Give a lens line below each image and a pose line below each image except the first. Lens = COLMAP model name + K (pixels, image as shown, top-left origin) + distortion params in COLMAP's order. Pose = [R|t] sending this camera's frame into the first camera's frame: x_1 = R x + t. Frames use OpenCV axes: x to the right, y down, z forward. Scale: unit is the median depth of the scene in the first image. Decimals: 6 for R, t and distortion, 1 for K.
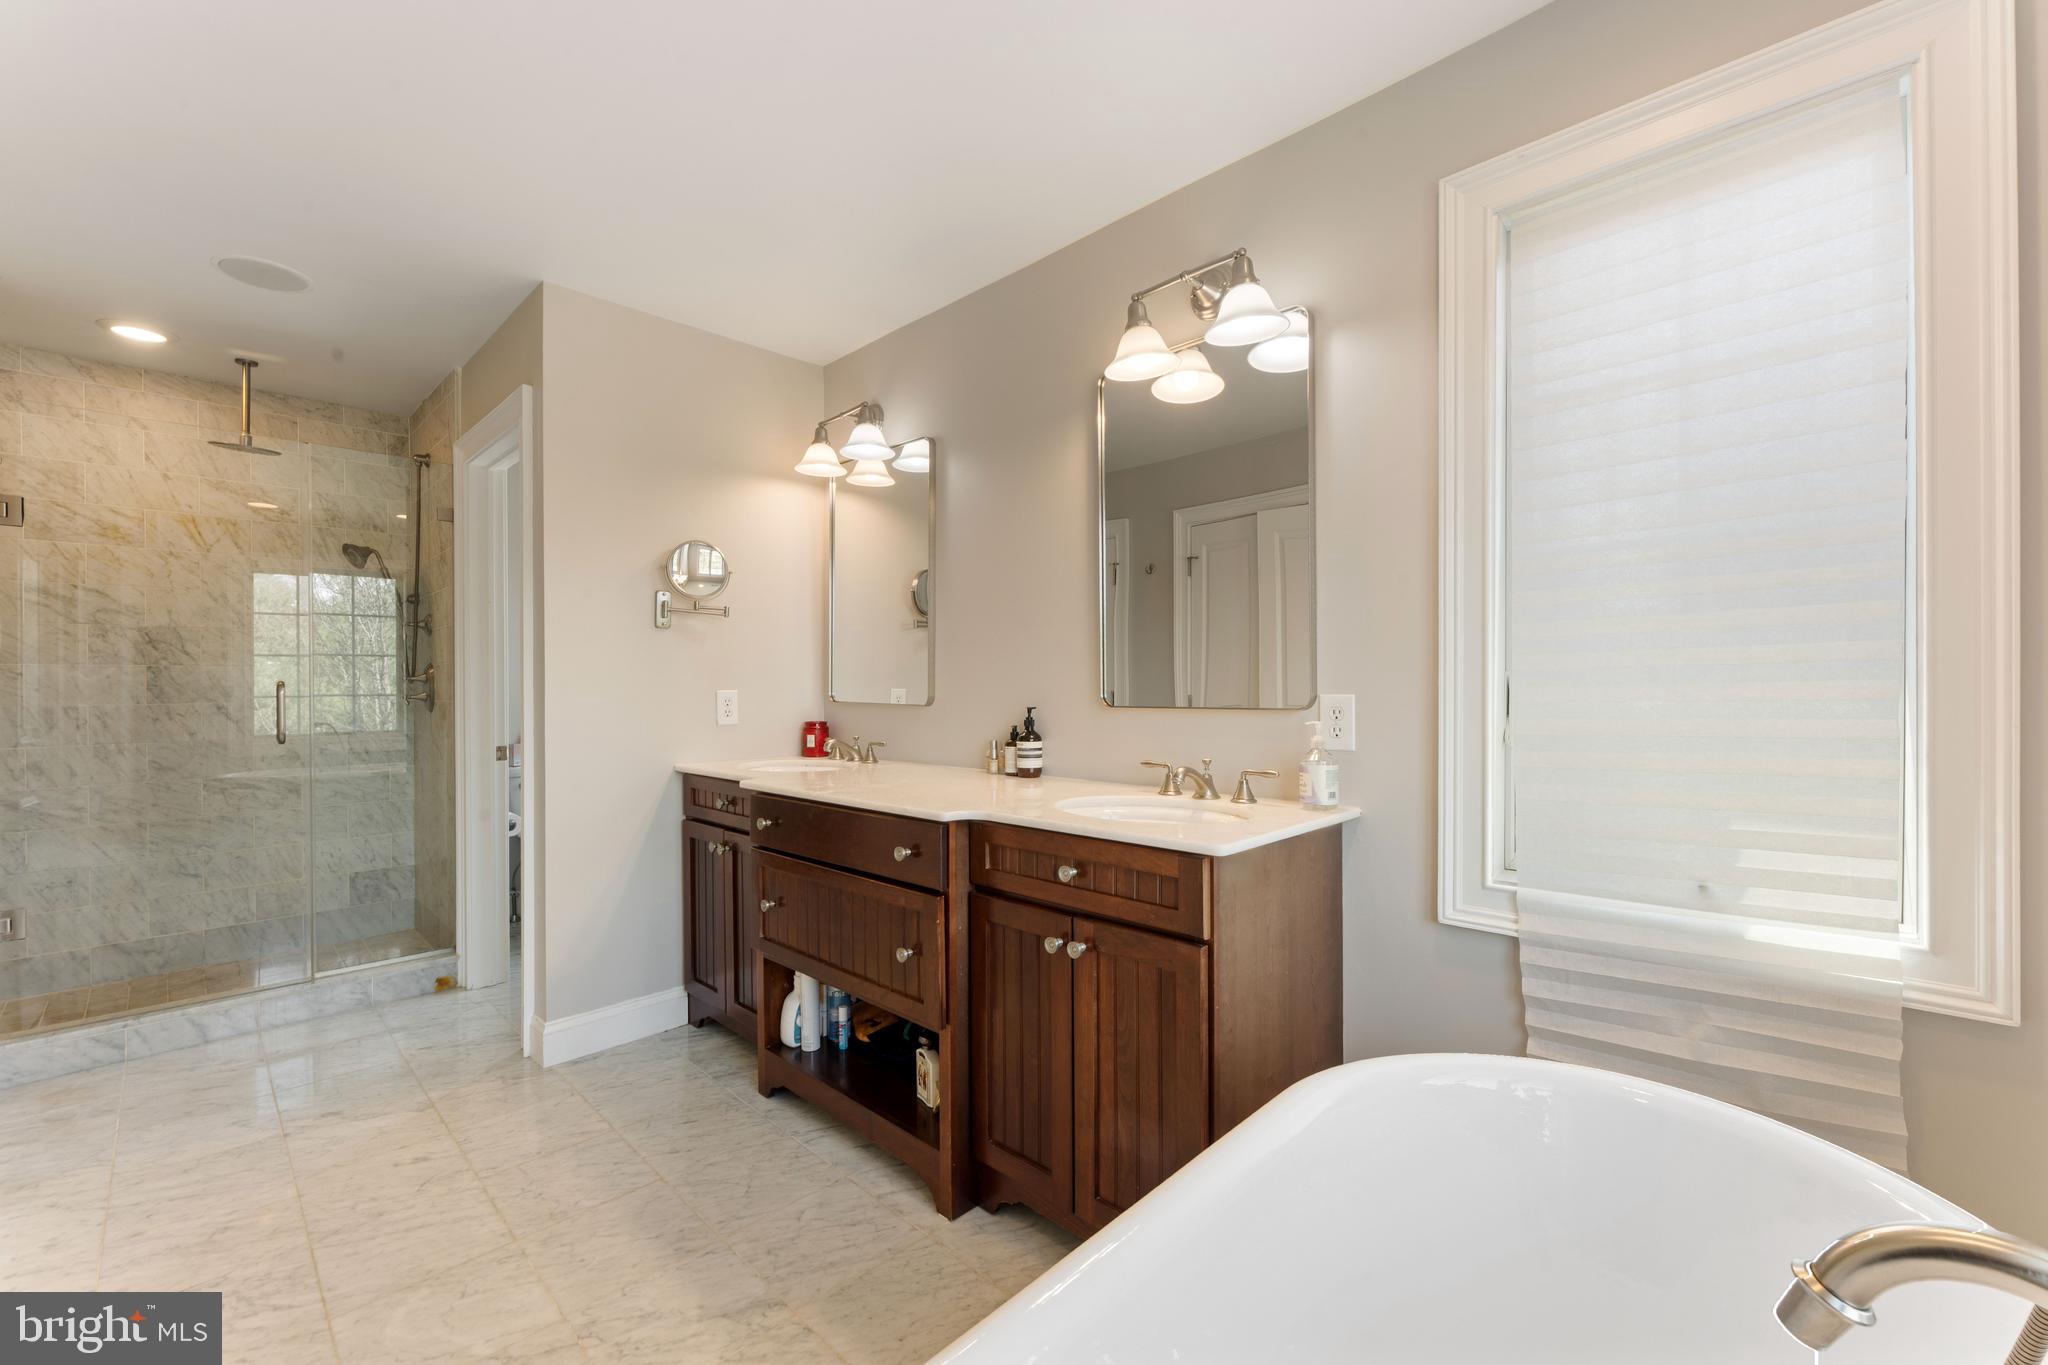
lens RADIAL K [[827.7, 0, 1025.1], [0, 827.7, 684.7], [0, 0, 1]] dist [-0.004170, 0.000592]
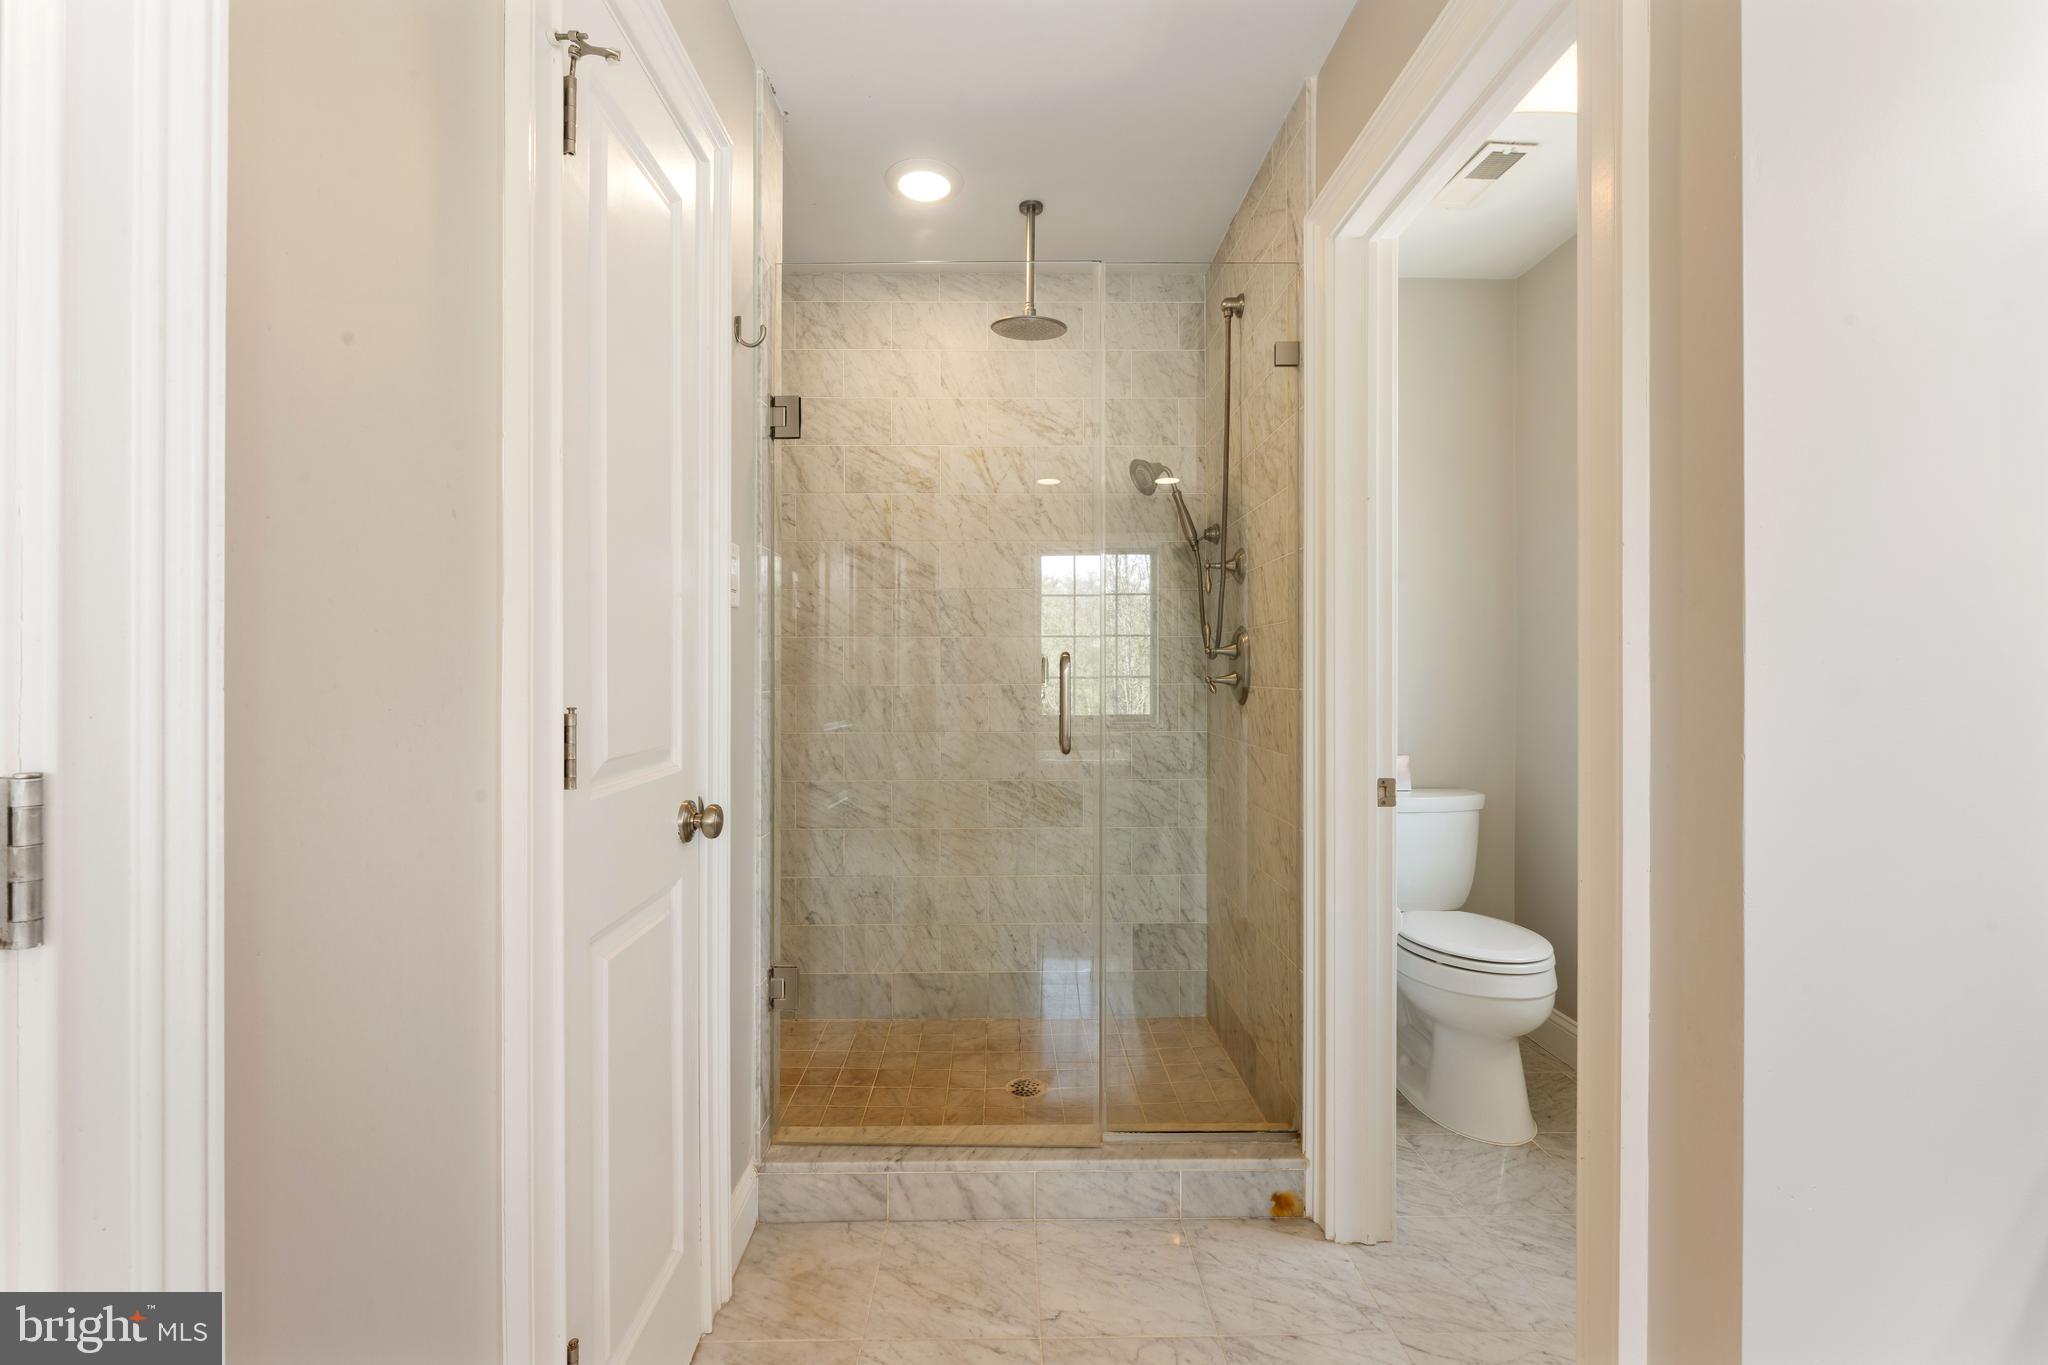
lens RADIAL K [[827.7, 0, 1020.5], [0, 827.7, 670.2], [0, 0, 1]] dist [-0.004170, 0.000592]
pose [[0.709676, 0.005927, -0.704504, -0.433014], [-0.006403, 0.999978, 0.001962, 0.007261], [0.704499, 0.003119, 0.709698, 0.475302]]
